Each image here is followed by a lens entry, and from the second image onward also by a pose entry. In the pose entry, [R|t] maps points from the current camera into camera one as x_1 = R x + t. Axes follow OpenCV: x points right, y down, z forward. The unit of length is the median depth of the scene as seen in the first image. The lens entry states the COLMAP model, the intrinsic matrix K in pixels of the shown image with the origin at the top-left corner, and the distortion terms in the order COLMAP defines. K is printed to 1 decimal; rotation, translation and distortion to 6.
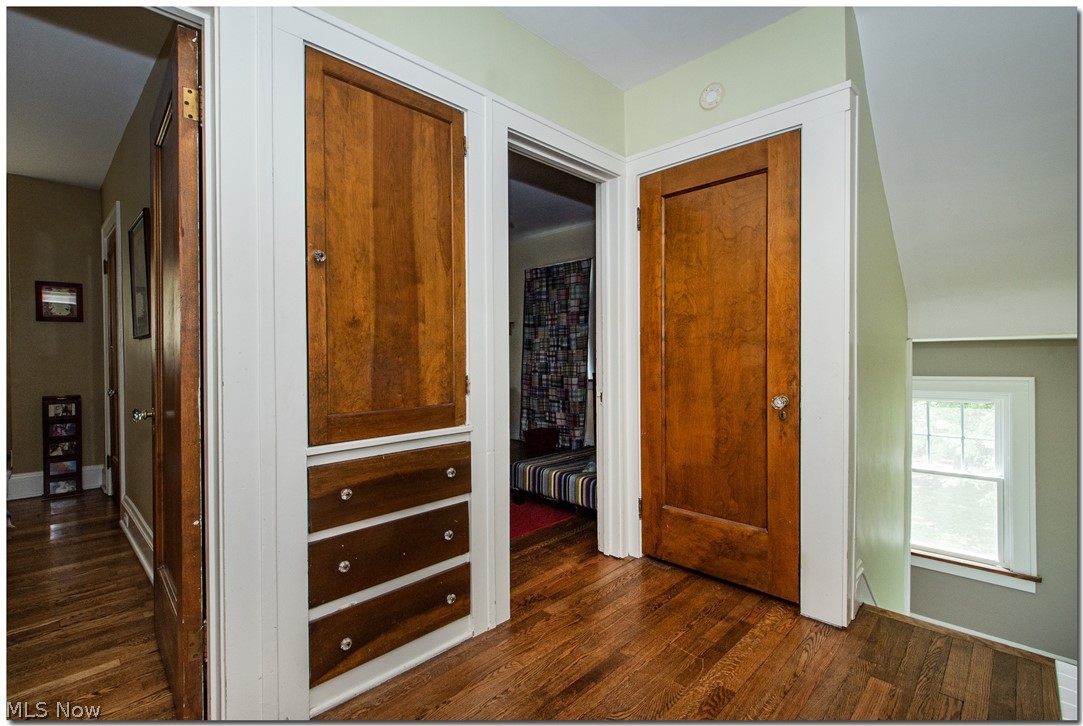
lens RADIAL K [[498.5, 0, 536.4], [0, 498.5, 360.4], [0, 0, 1]] dist [0.001647, -0.000076]
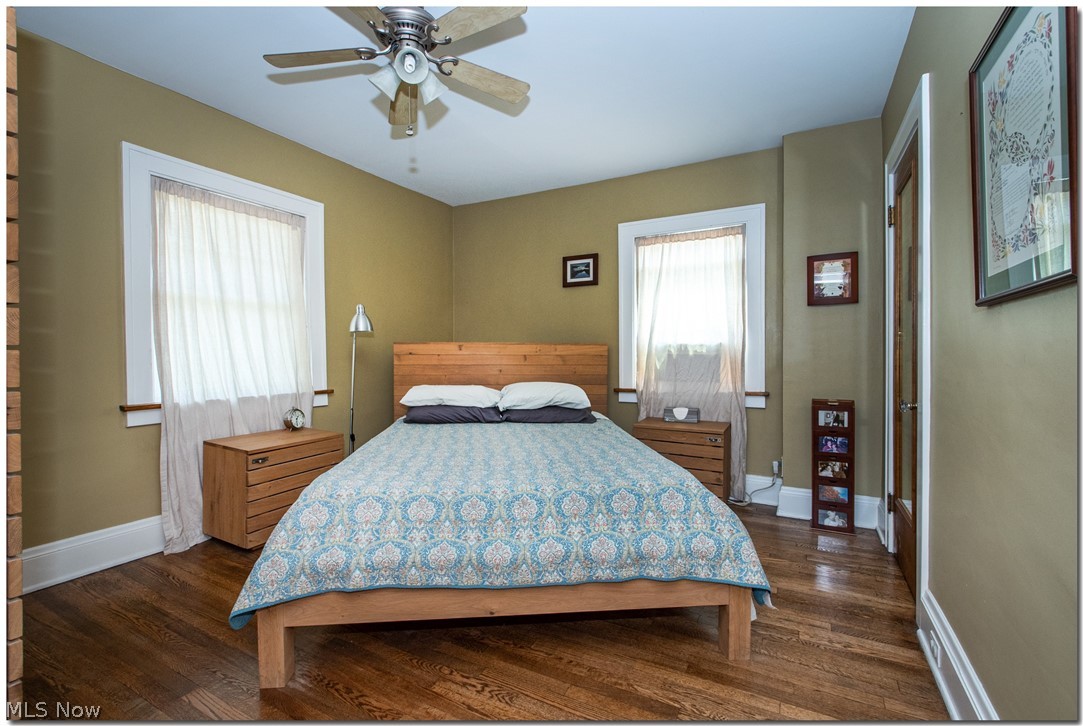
lens RADIAL K [[498.5, 0, 536.0], [0, 498.5, 359.8], [0, 0, 1]] dist [0.001647, -0.000076]
pose [[0.280534, 0.013805, -0.959745, -0.341691], [-0.007129, 0.999899, 0.012299, 0.002383], [0.959818, 0.003391, 0.280604, 0.344402]]
